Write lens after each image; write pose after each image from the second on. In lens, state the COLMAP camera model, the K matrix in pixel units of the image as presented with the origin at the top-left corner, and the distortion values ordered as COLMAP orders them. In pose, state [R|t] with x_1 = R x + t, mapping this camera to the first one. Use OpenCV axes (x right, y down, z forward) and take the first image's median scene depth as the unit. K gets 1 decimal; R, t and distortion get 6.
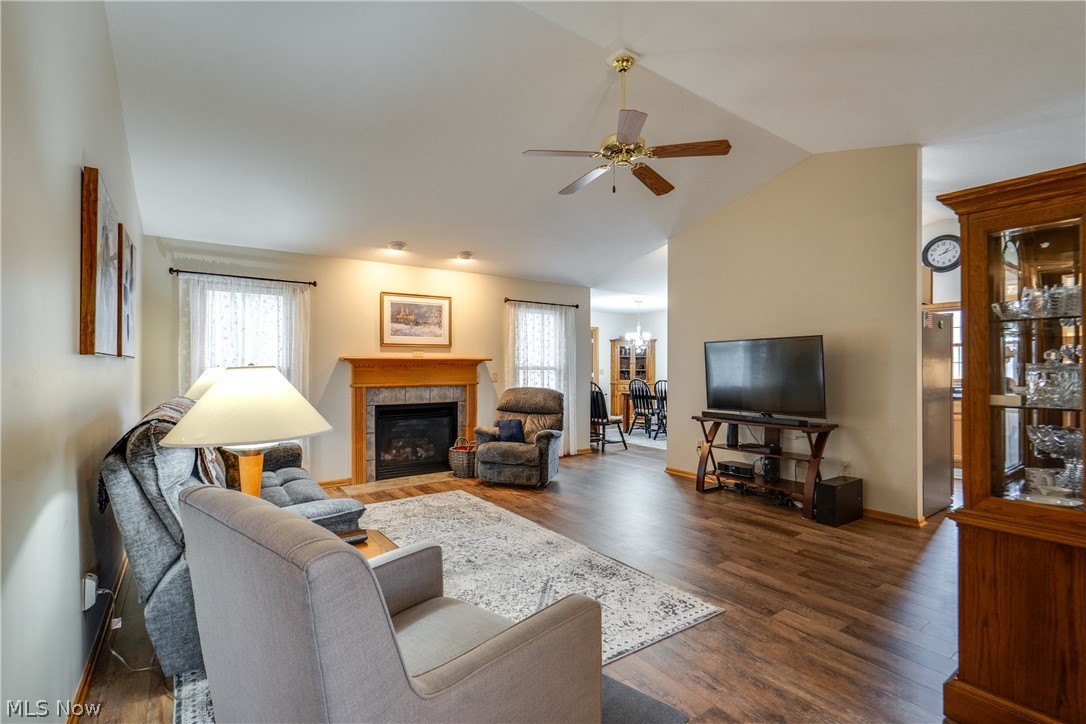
lens RADIAL K [[495.5, 0, 546.9], [0, 495.5, 365.1], [0, 0, 1]] dist [-0.008739, 0.004284]
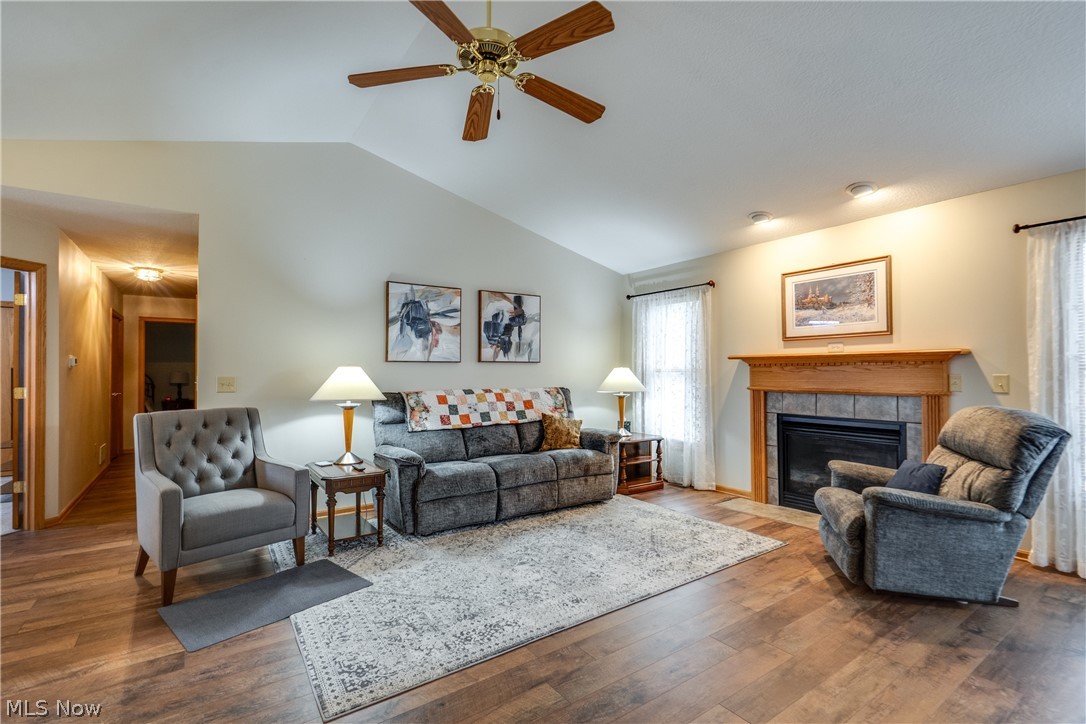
lens RADIAL K [[495.5, 0, 535.0], [0, 495.5, 364.2], [0, 0, 1]] dist [-0.008739, 0.004284]
pose [[-0.024350, -0.013722, -0.999609, 0.486560], [0.005600, 0.999888, -0.013862, 0.008871], [0.999688, -0.005936, -0.024271, 0.615953]]
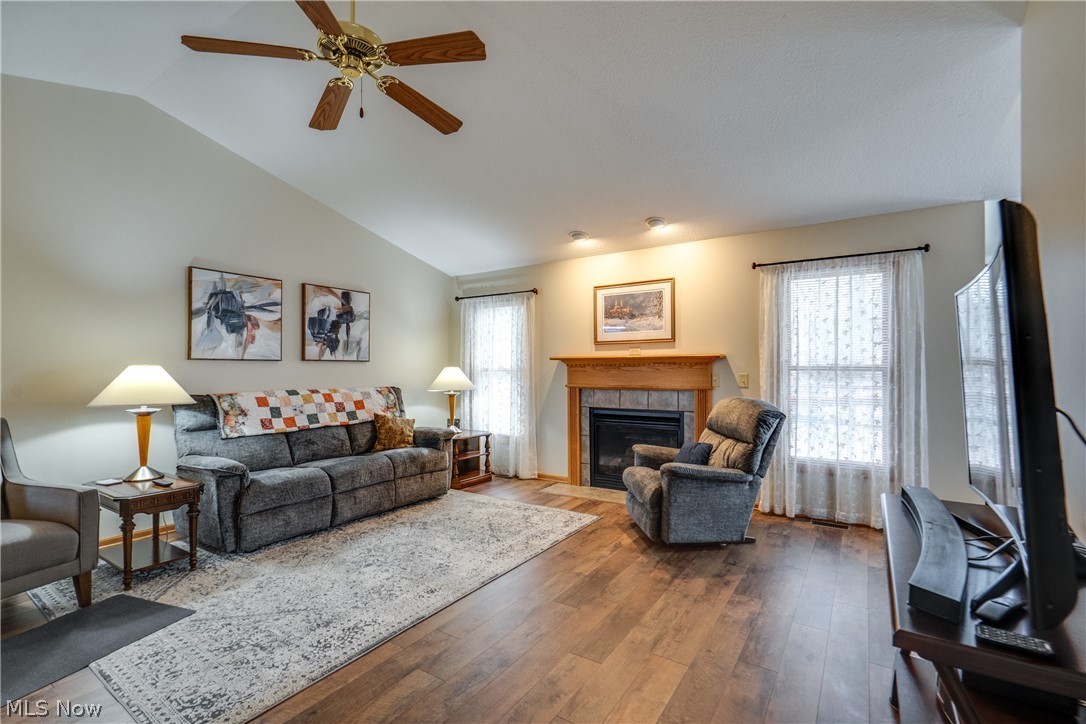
lens RADIAL K [[495.5, 0, 534.5], [0, 495.5, 366.2], [0, 0, 1]] dist [-0.008739, 0.004284]
pose [[0.349059, -0.005657, -0.937084, 0.509667], [0.003852, 0.999982, -0.004602, 0.006840], [0.937093, -0.002004, 0.349074, 0.566956]]
